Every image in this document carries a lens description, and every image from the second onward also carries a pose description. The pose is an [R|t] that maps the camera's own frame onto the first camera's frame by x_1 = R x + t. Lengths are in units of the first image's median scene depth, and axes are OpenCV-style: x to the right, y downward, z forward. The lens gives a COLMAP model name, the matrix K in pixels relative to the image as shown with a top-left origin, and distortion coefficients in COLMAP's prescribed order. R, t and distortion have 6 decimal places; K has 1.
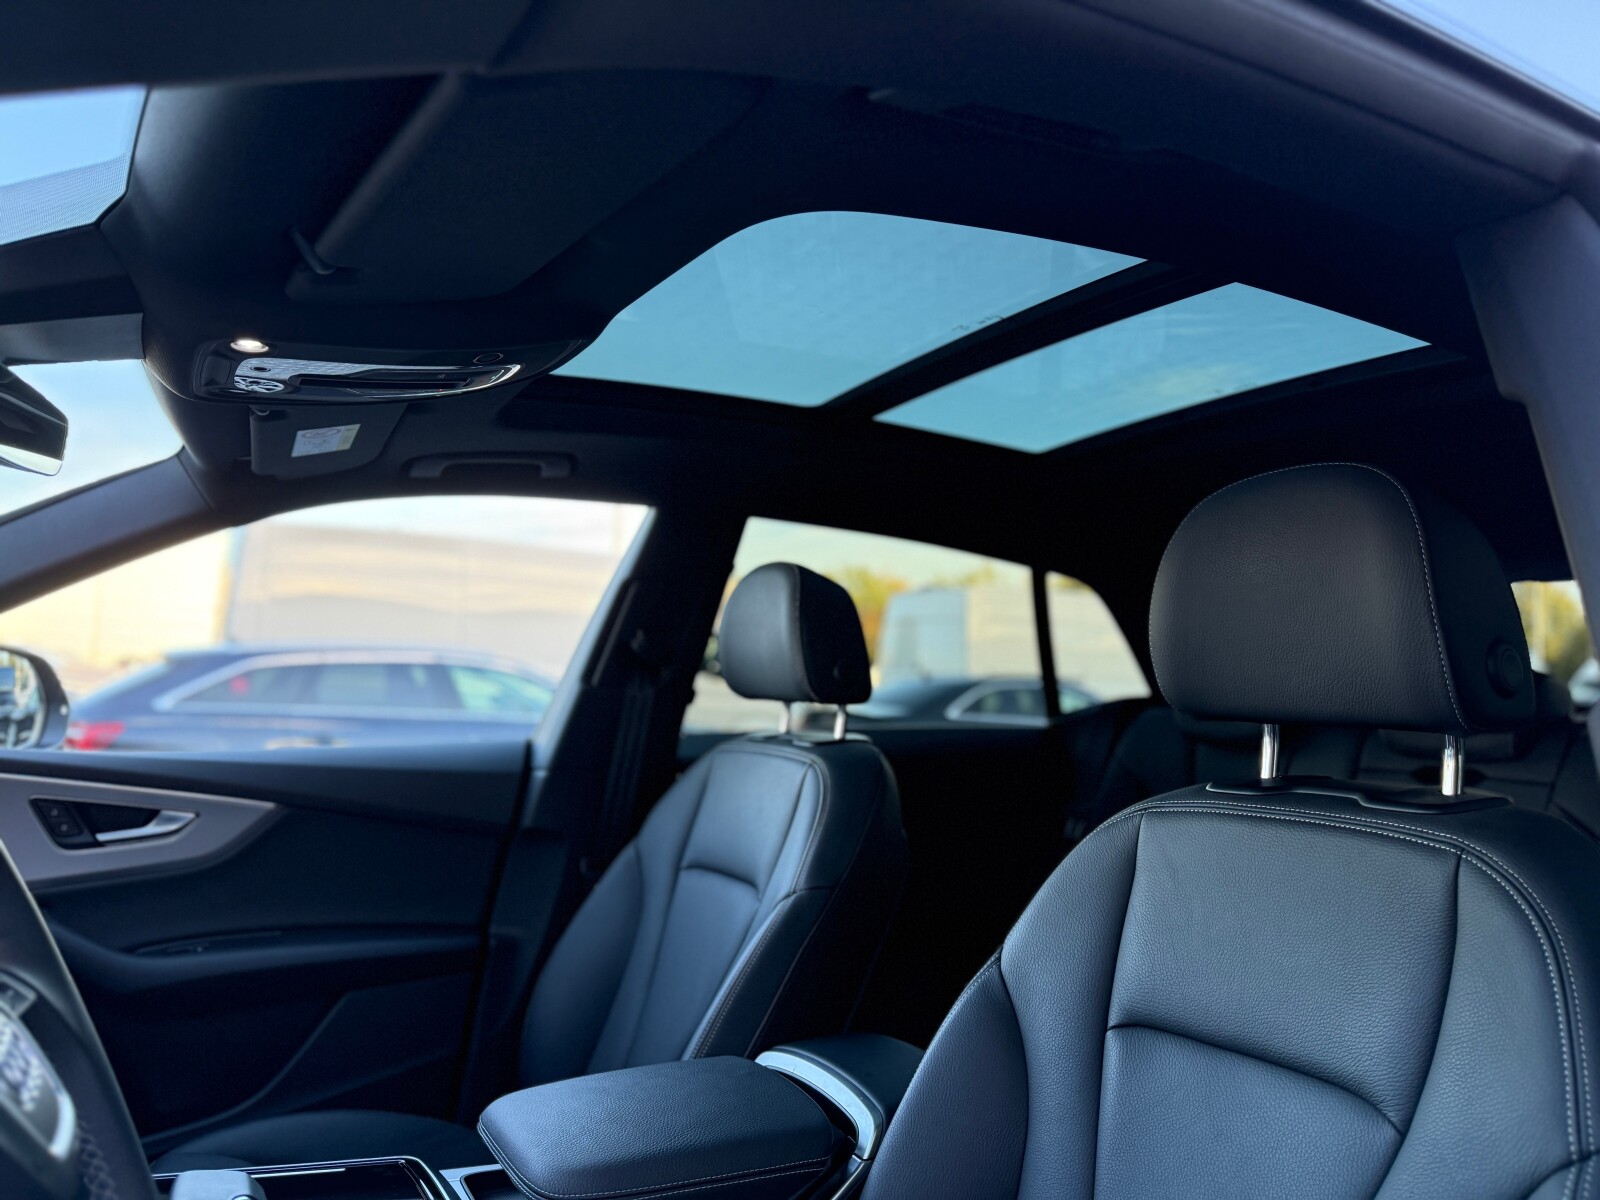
lens RADIAL K [[1116.1, 0, 796.8], [0, 1116.1, 606.6], [0, 0, 1]] dist [0.093654, -0.158832]
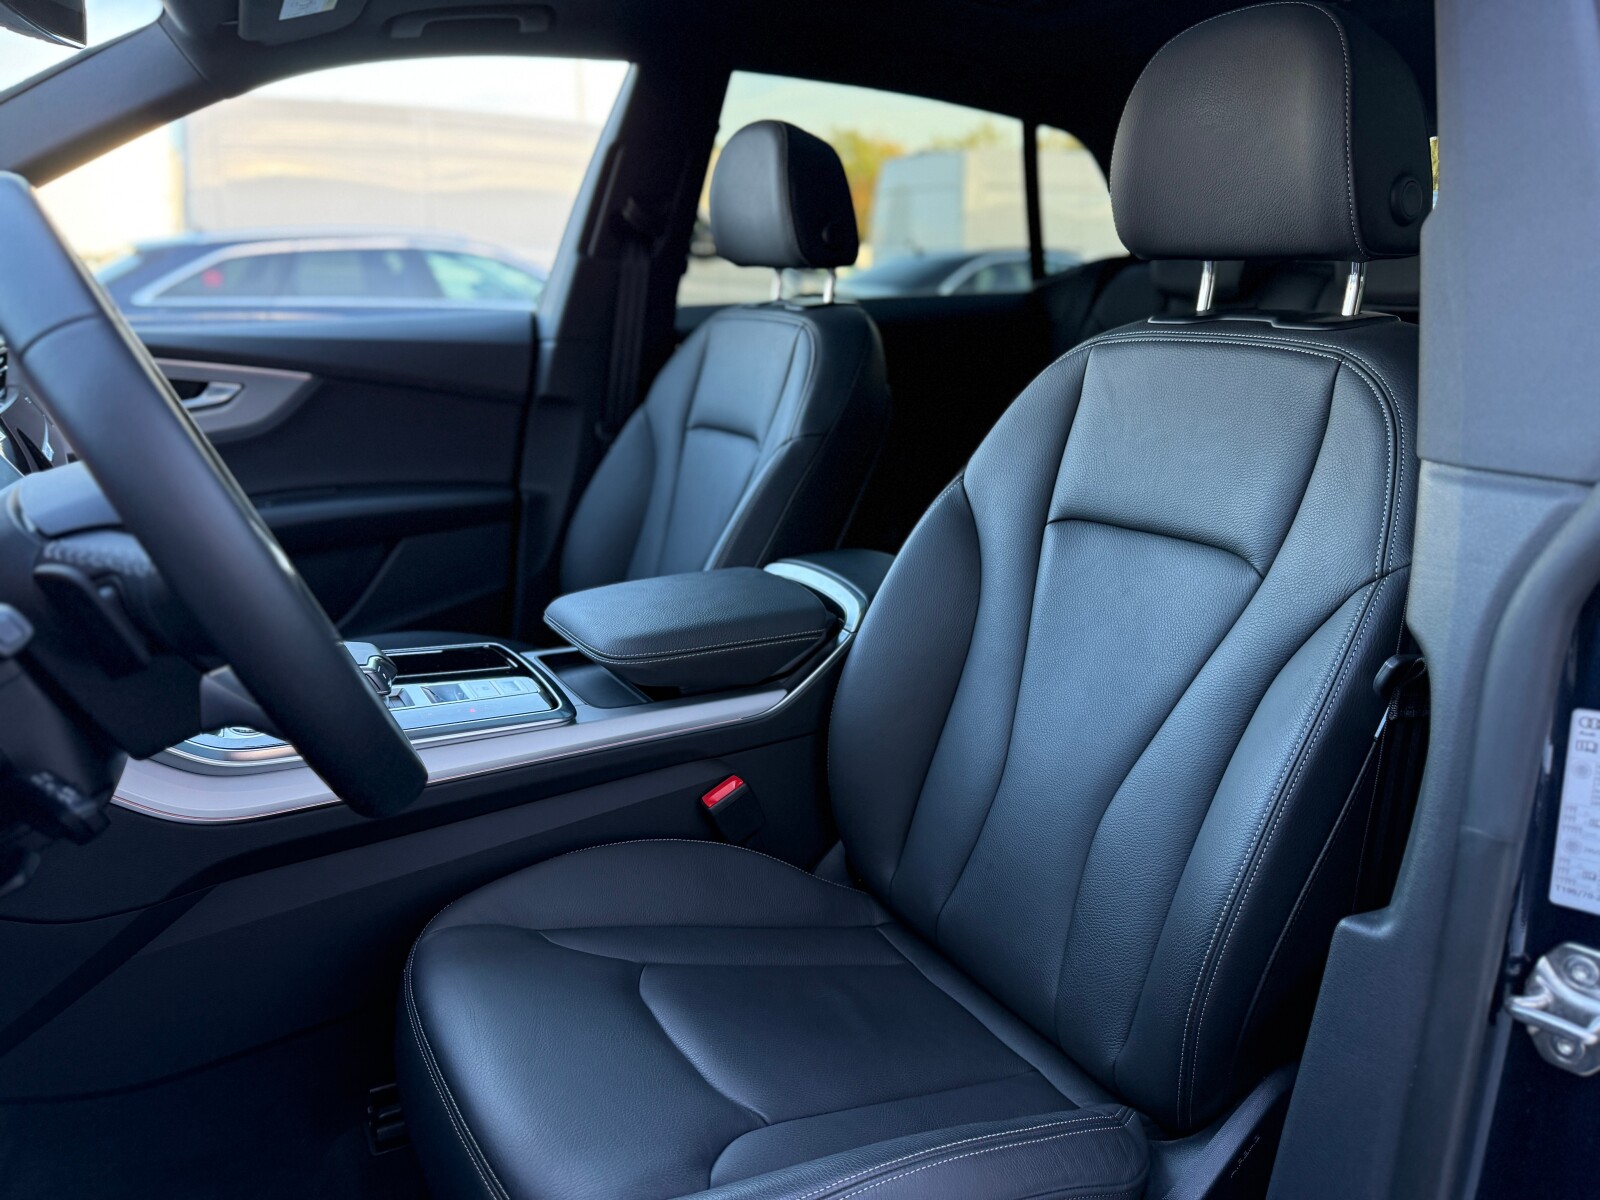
lens RADIAL K [[1116.1, 0, 796.8], [0, 1116.1, 606.6], [0, 0, 1]] dist [0.093654, -0.158832]
pose [[0.999582, -0.028865, 0.001705, -0.002512], [0.026380, 0.934491, 0.355007, 0.009217], [-0.011841, -0.354814, 0.934862, -0.105109]]
